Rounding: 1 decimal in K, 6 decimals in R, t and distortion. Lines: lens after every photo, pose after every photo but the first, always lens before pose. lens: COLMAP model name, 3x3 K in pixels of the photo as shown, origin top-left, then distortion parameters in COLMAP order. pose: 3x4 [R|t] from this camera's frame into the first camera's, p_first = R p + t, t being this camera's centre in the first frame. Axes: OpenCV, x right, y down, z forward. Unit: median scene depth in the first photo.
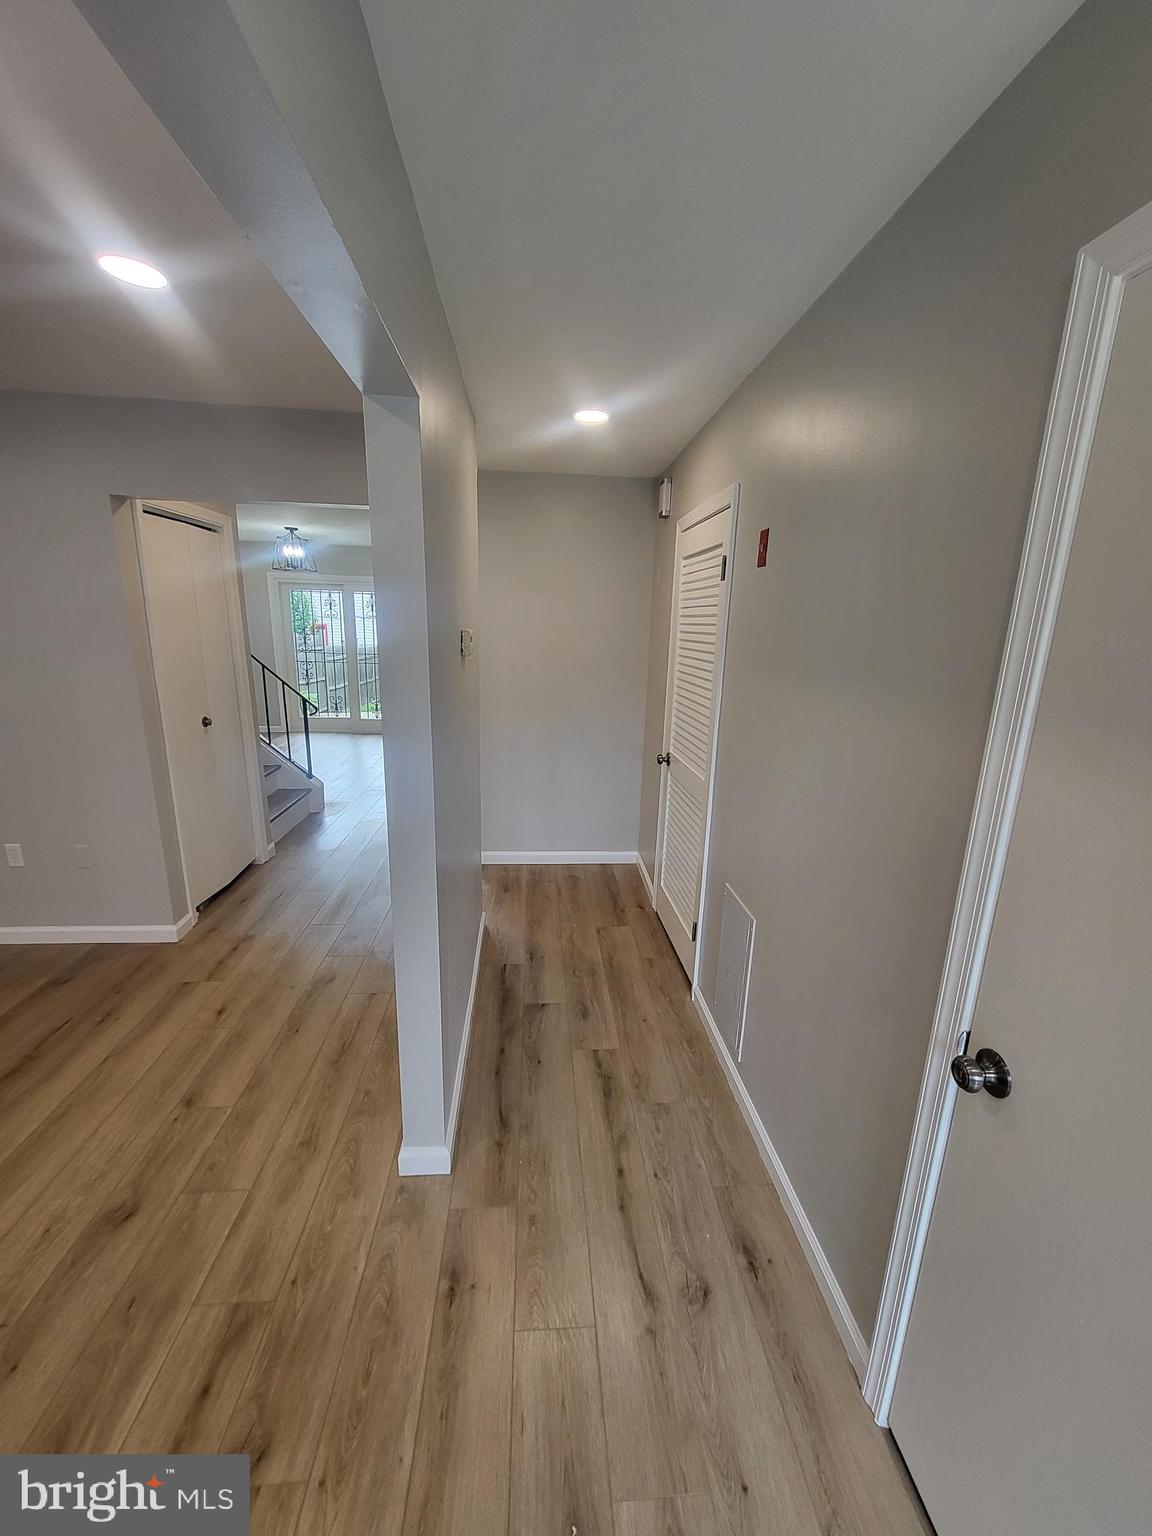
lens RADIAL K [[598.5, 0, 578.4], [0, 598.5, 769.0], [0, 0, 1]] dist [0.000709, -0.000891]
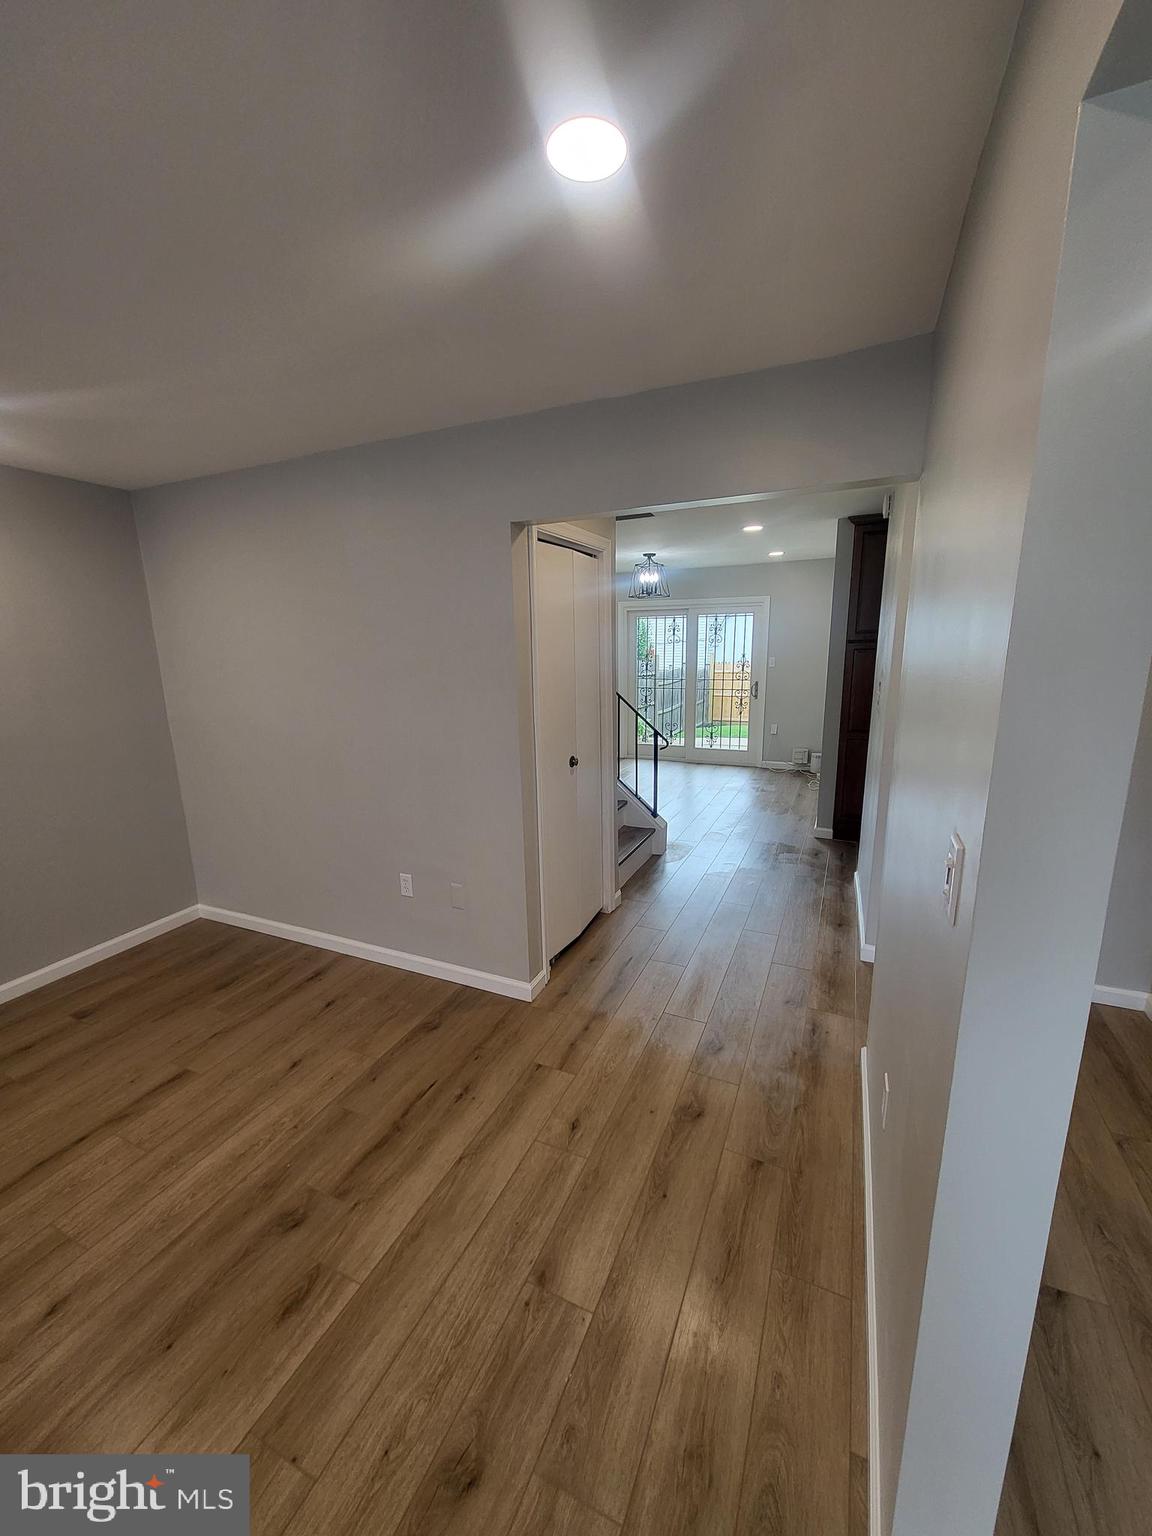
lens RADIAL K [[598.5, 0, 578.0], [0, 598.5, 768.9], [0, 0, 1]] dist [0.000709, -0.000891]
pose [[0.875655, 0.057420, -0.479512, -0.197342], [-0.074032, 0.997131, -0.015790, -0.061421], [0.477230, 0.049326, 0.877393, 0.222976]]
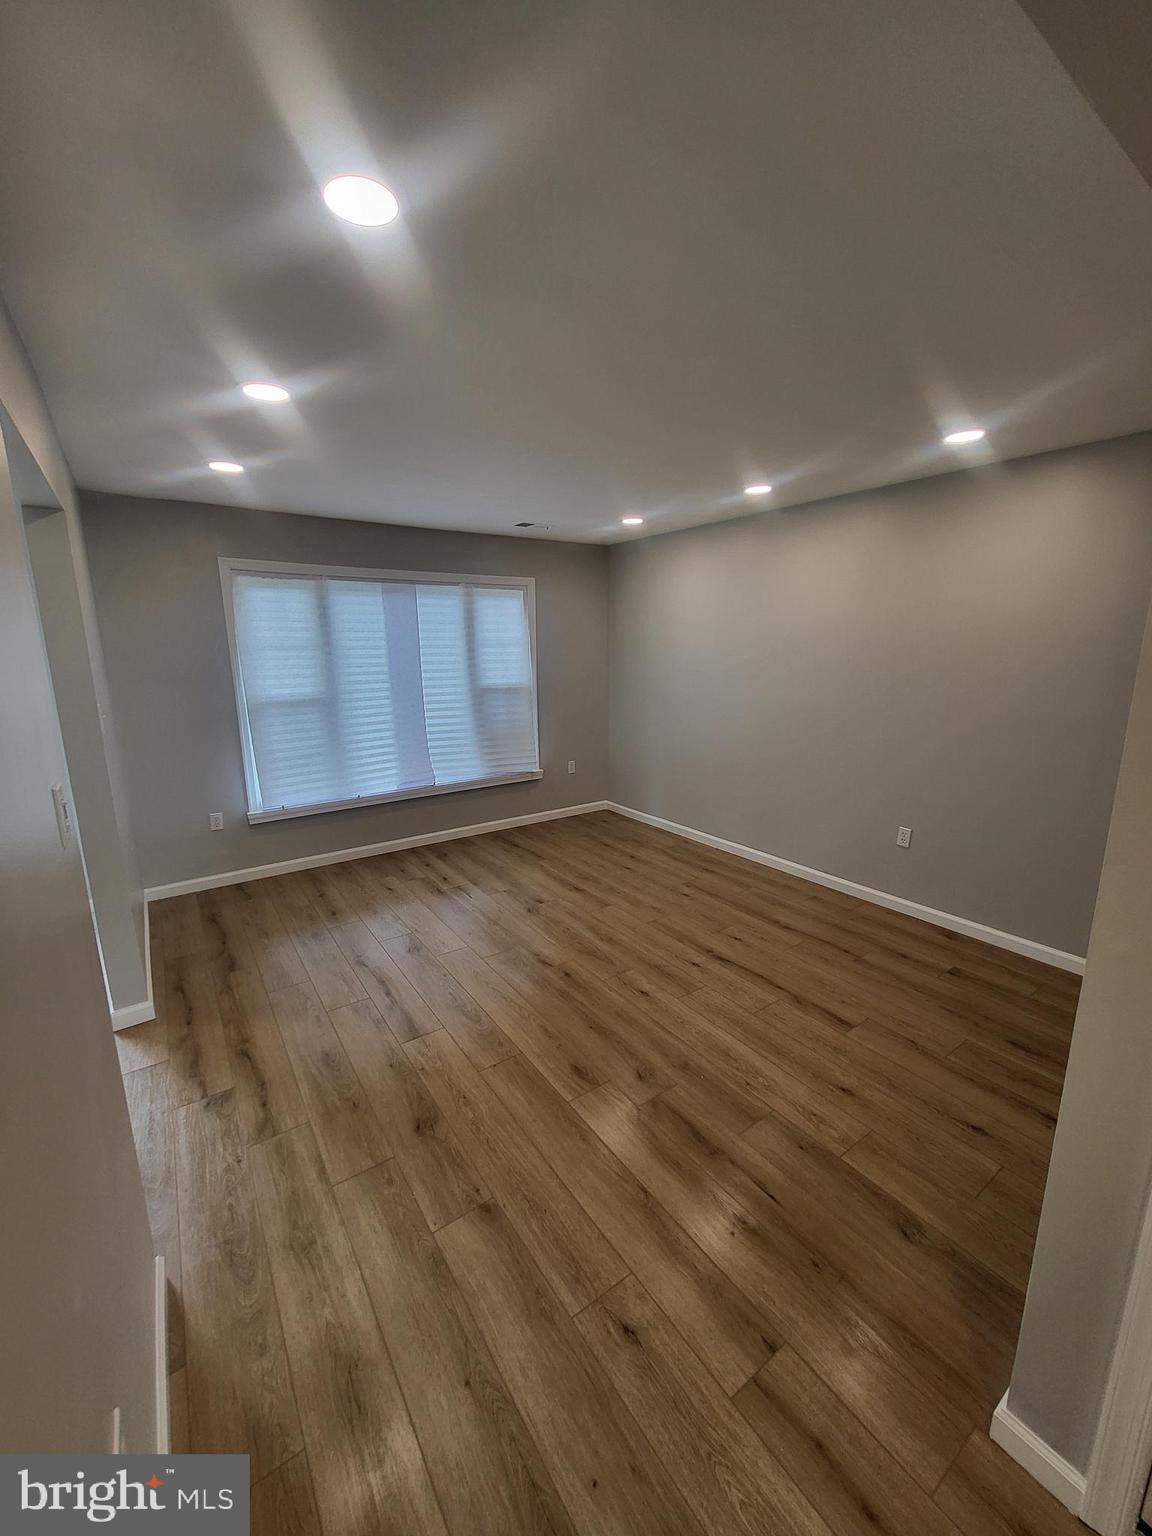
lens RADIAL K [[598.5, 0, 582.0], [0, 598.5, 769.8], [0, 0, 1]] dist [0.000709, -0.000891]
pose [[-0.855641, 0.085689, -0.510427, -0.271508], [-0.143231, 0.908482, 0.392614, -0.263260], [0.497356, 0.409046, -0.765061, 1.039656]]
